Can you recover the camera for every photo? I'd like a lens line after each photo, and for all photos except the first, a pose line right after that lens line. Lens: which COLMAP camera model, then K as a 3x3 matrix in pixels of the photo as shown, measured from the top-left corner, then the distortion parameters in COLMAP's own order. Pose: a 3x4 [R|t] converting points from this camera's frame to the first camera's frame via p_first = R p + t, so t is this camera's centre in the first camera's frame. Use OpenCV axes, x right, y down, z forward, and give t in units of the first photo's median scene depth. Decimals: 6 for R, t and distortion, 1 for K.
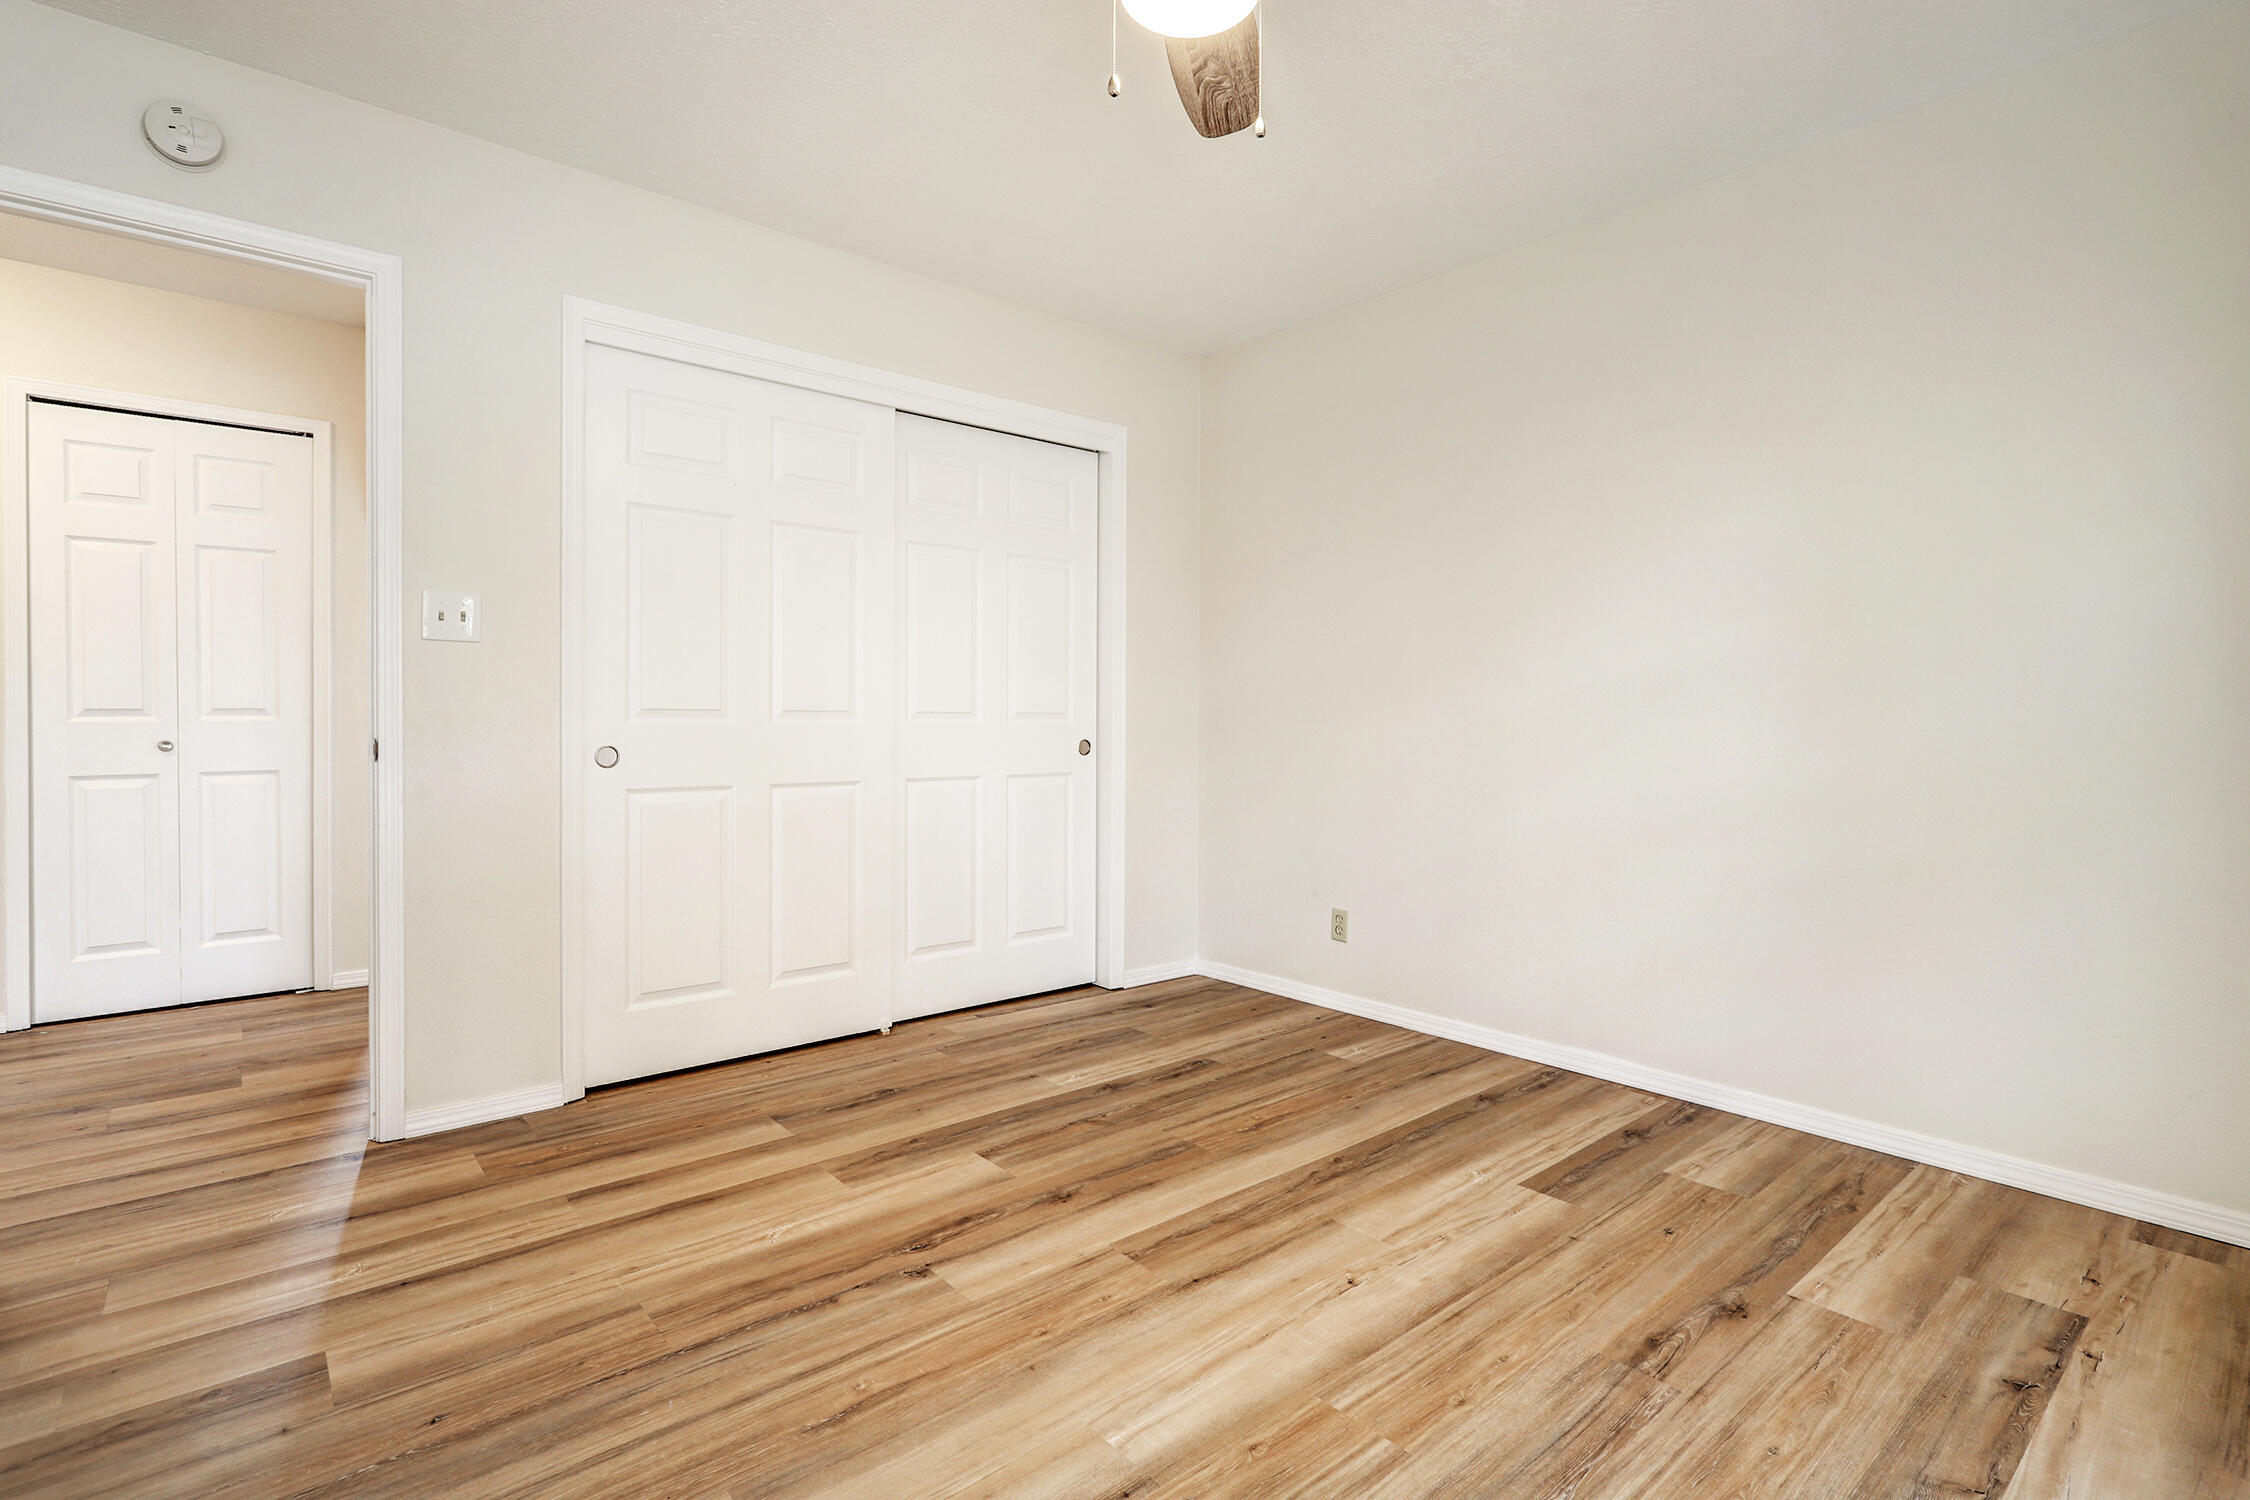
lens RADIAL K [[1065.7, 0, 1111.6], [0, 1065.7, 735.5], [0, 0, 1]] dist [-0.004105, 0.002278]
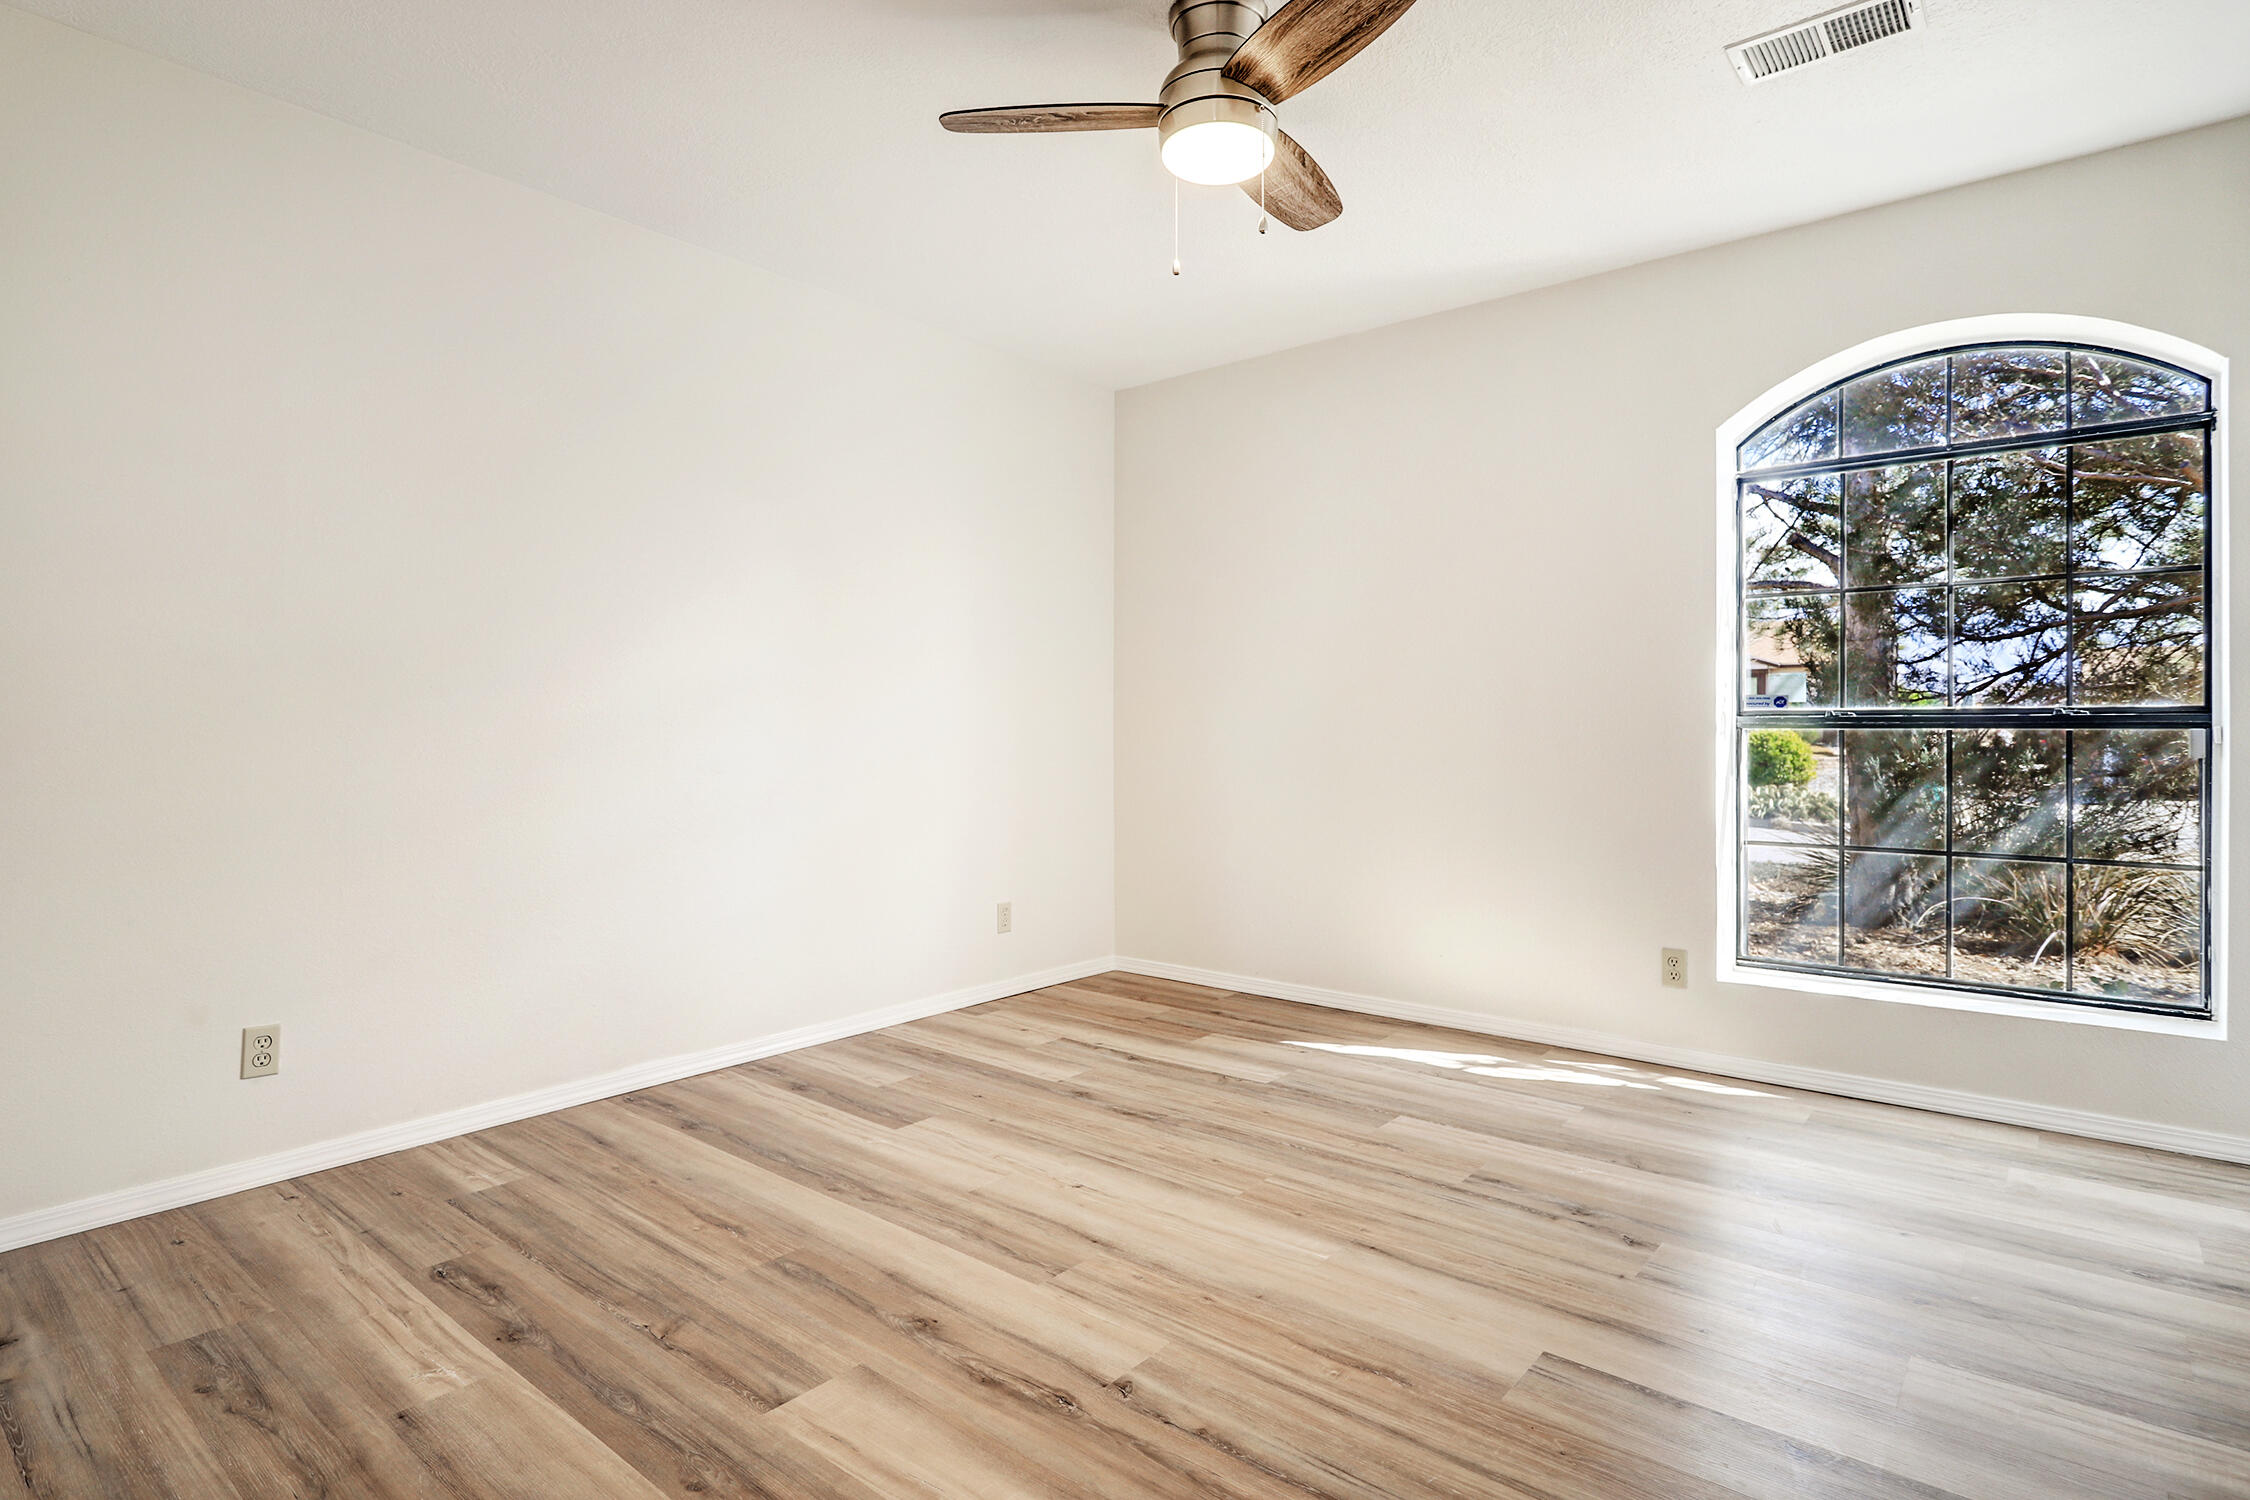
lens RADIAL K [[1165.4, 0, 1112.3], [0, 1165.4, 743.0], [0, 0, 1]] dist [-0.006053, 0.002851]
pose [[-0.175847, -0.016775, 0.984275, -0.956814], [0.016870, 0.999657, 0.020051, -0.028965], [-0.984273, 0.020130, -0.175504, 1.017258]]
